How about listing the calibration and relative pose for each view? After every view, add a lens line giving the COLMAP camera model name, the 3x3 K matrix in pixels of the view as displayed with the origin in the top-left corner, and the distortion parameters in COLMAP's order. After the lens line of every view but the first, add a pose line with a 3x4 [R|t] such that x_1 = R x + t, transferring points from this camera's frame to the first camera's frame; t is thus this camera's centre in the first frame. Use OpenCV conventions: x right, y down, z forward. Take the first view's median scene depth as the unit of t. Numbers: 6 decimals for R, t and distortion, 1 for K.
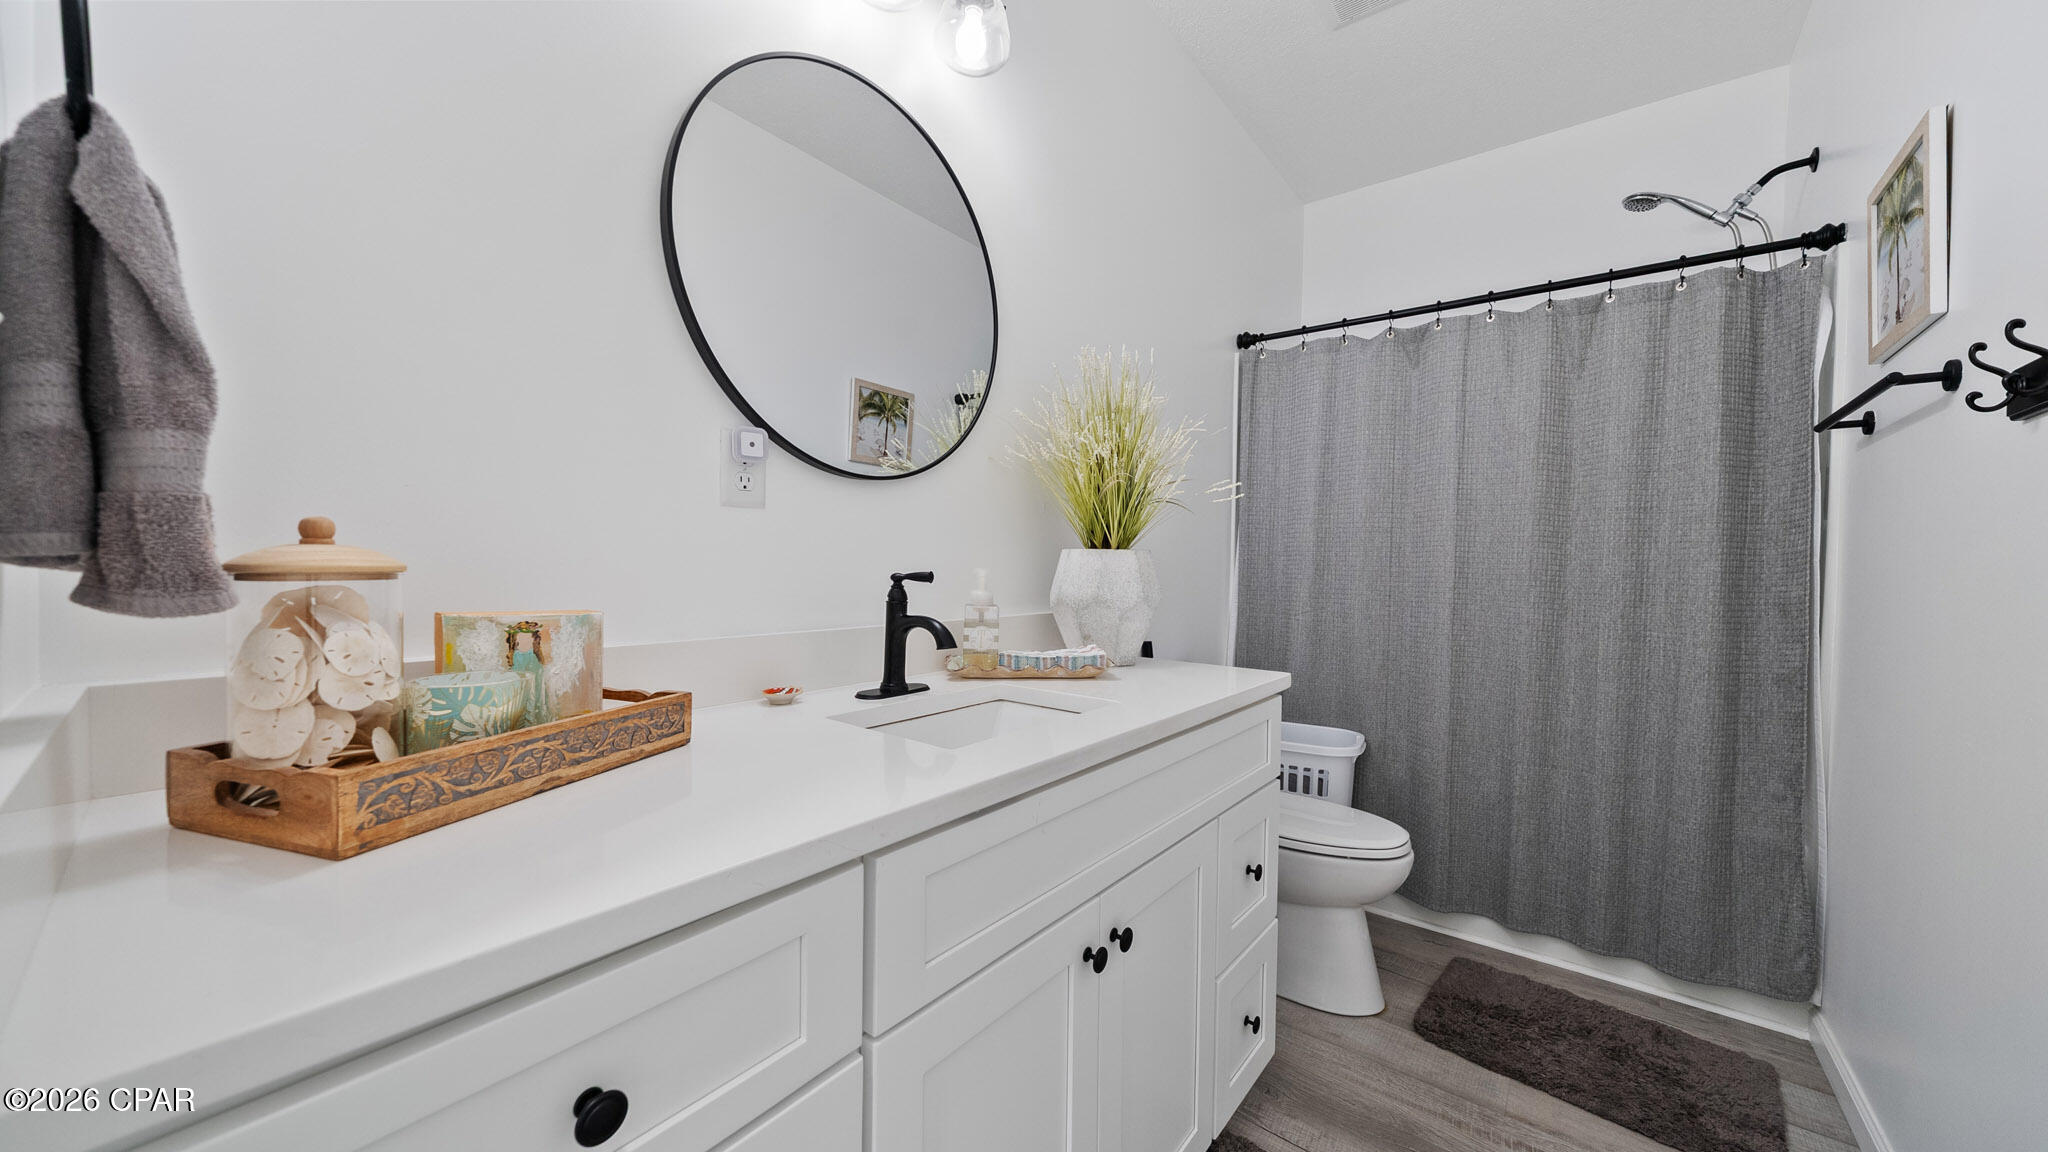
lens RADIAL K [[711.6, 0, 1024.0], [0, 711.6, 576.0], [0, 0, 1]] dist [-0.000832, -0.000092]
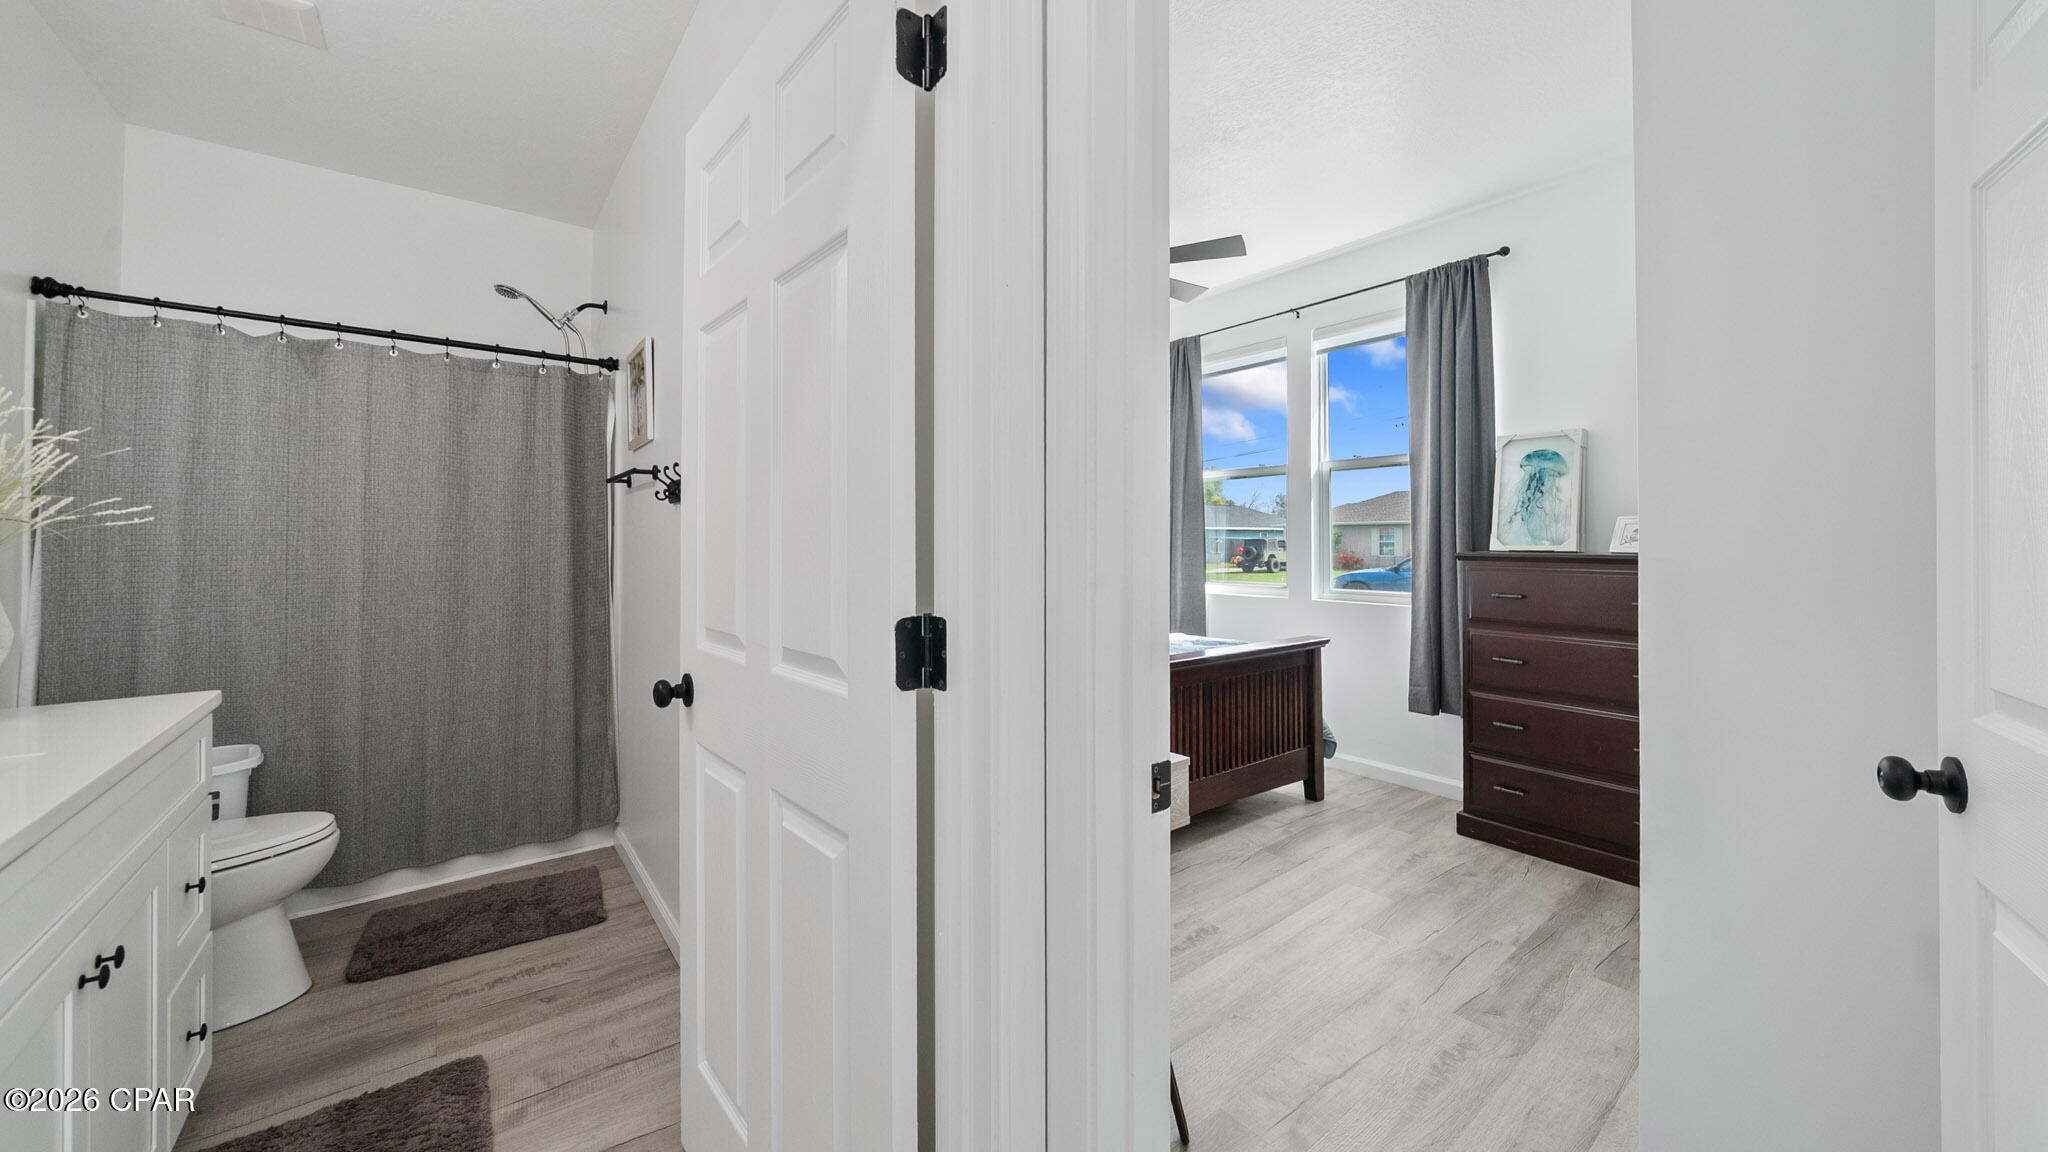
lens RADIAL K [[733.0, 0, 1010.8], [0, 733.0, 526.7], [0, 0, 1]] dist [-0.001135, -0.000105]
pose [[0.240384, -0.001476, 0.970677, -0.338456], [0.024953, 0.999678, -0.004659, -0.060261], [-0.970357, 0.025341, 0.240343, -0.337878]]
